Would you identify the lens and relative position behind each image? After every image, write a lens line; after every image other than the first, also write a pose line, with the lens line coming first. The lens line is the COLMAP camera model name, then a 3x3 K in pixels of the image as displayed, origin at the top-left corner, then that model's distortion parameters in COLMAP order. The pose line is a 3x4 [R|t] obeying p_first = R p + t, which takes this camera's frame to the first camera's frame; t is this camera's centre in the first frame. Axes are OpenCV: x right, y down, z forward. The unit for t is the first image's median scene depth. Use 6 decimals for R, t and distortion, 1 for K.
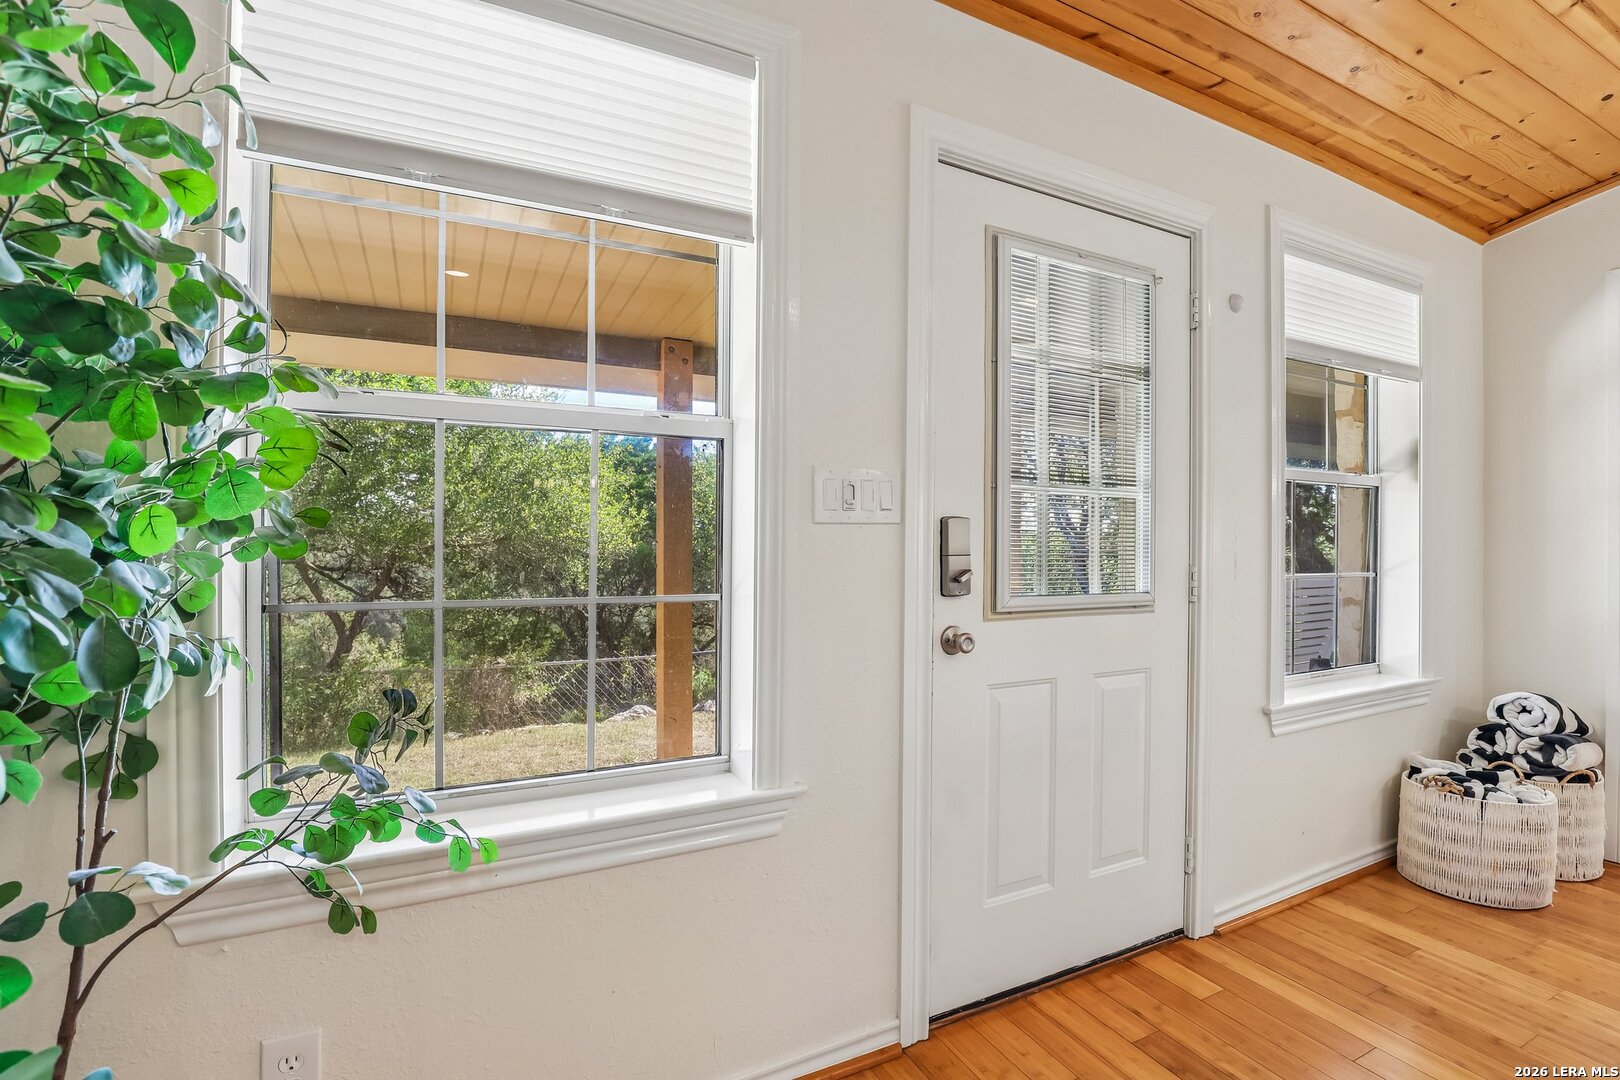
lens RADIAL K [[742.8, 0, 815.9], [0, 742.8, 549.6], [0, 0, 1]] dist [-0.029131, 0.006874]
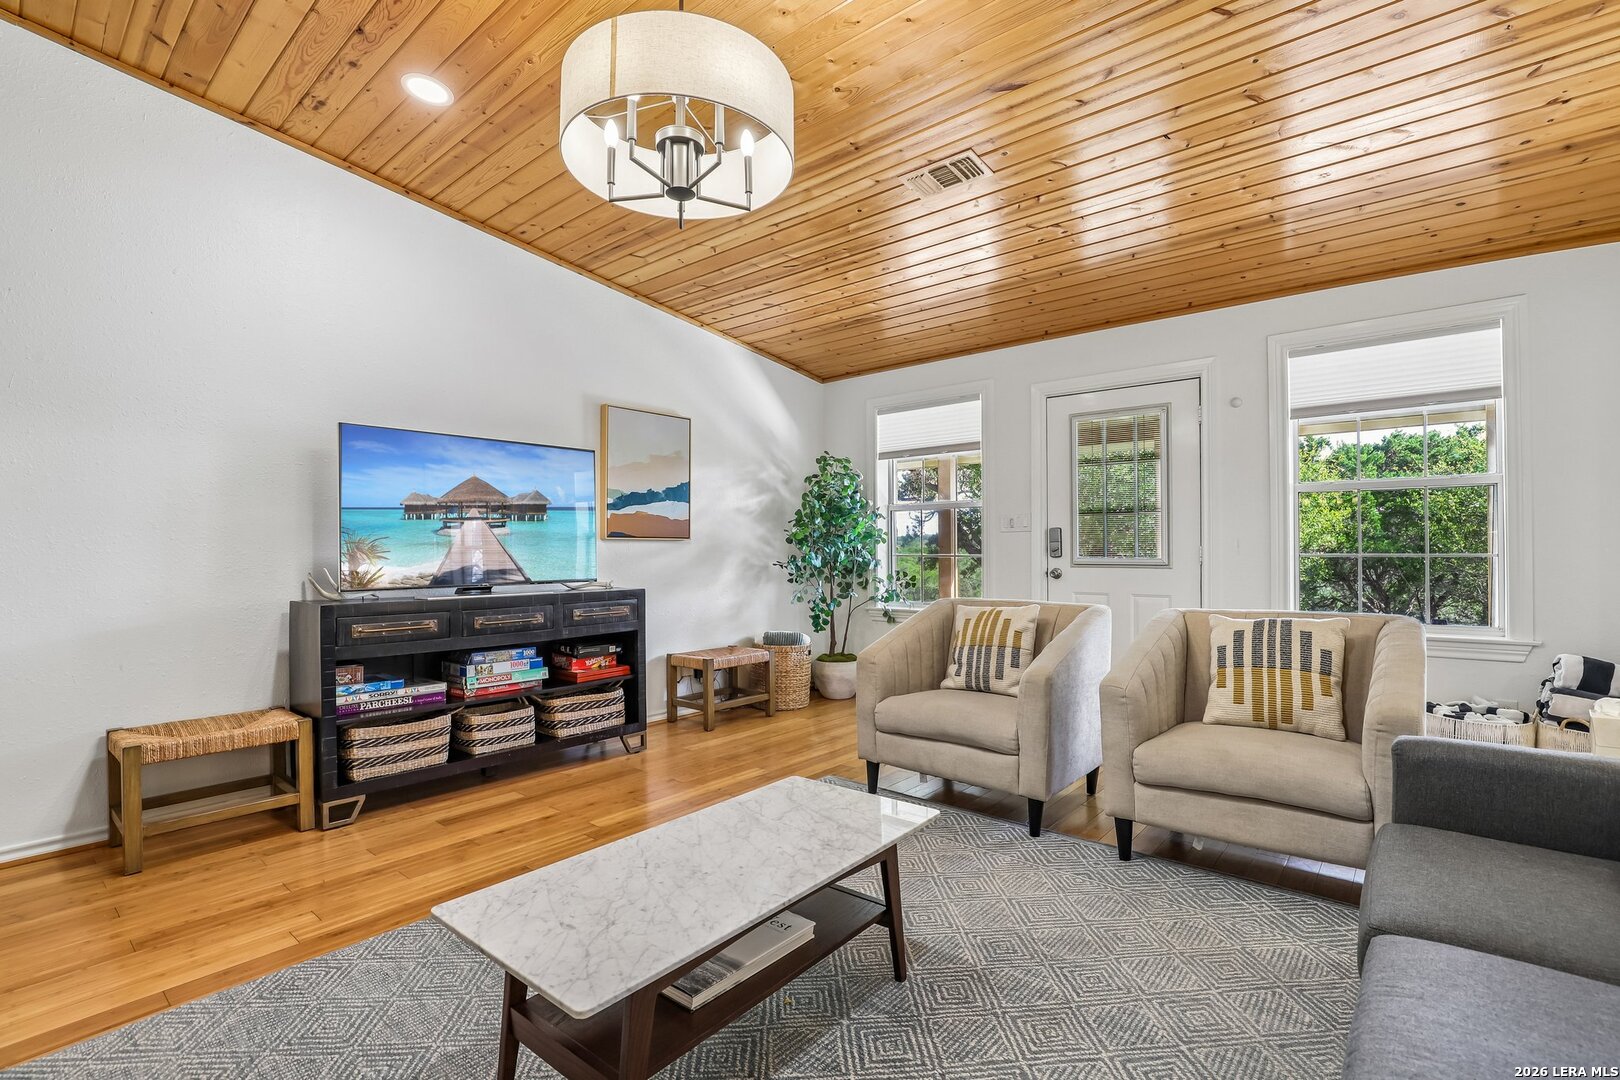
lens RADIAL K [[742.8, 0, 820.6], [0, 742.8, 542.9], [0, 0, 1]] dist [-0.029131, 0.006874]
pose [[0.380806, -0.014431, -0.924542, 2.358725], [0.002669, 0.999891, -0.014507, 0.047840], [0.924651, 0.003056, 0.380803, -0.820398]]
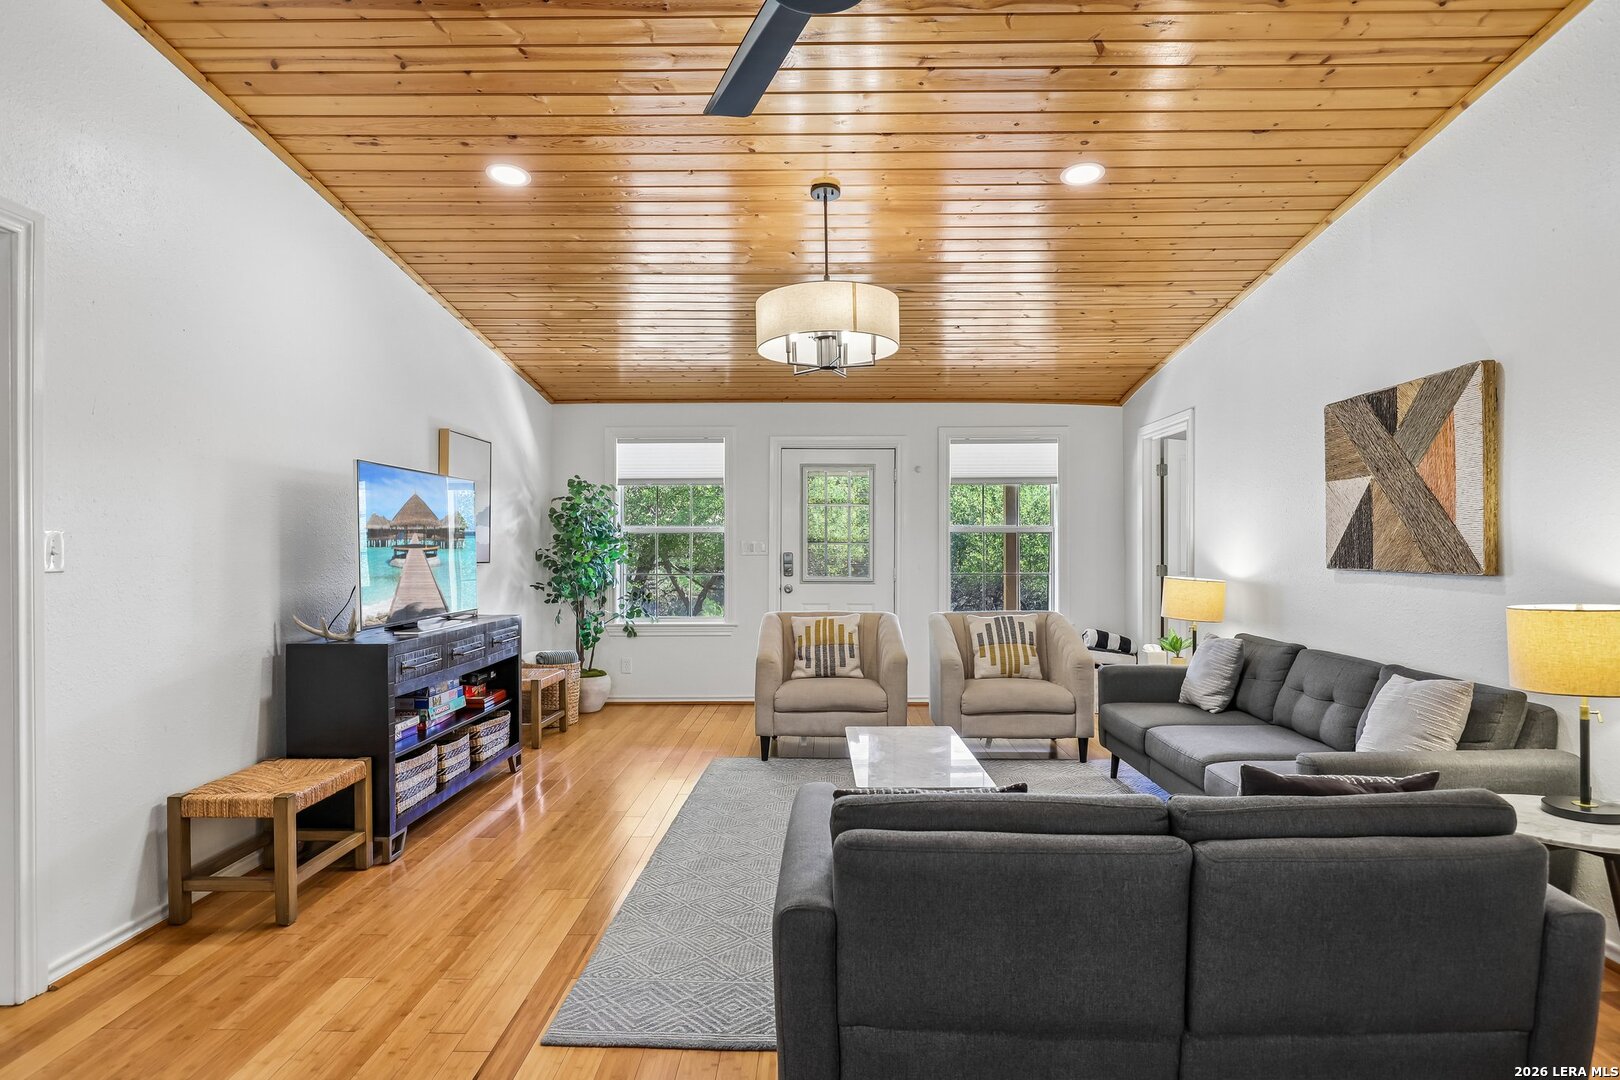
lens RADIAL K [[912.3, 0, 795.2], [0, 912.3, 542.9], [0, 0, 1]] dist [-0.019249, 0.001459]
pose [[0.876470, -0.005820, -0.481422, 2.233994], [0.002399, 0.999967, -0.007720, -0.056302], [0.481451, 0.005611, 0.876455, -2.655279]]
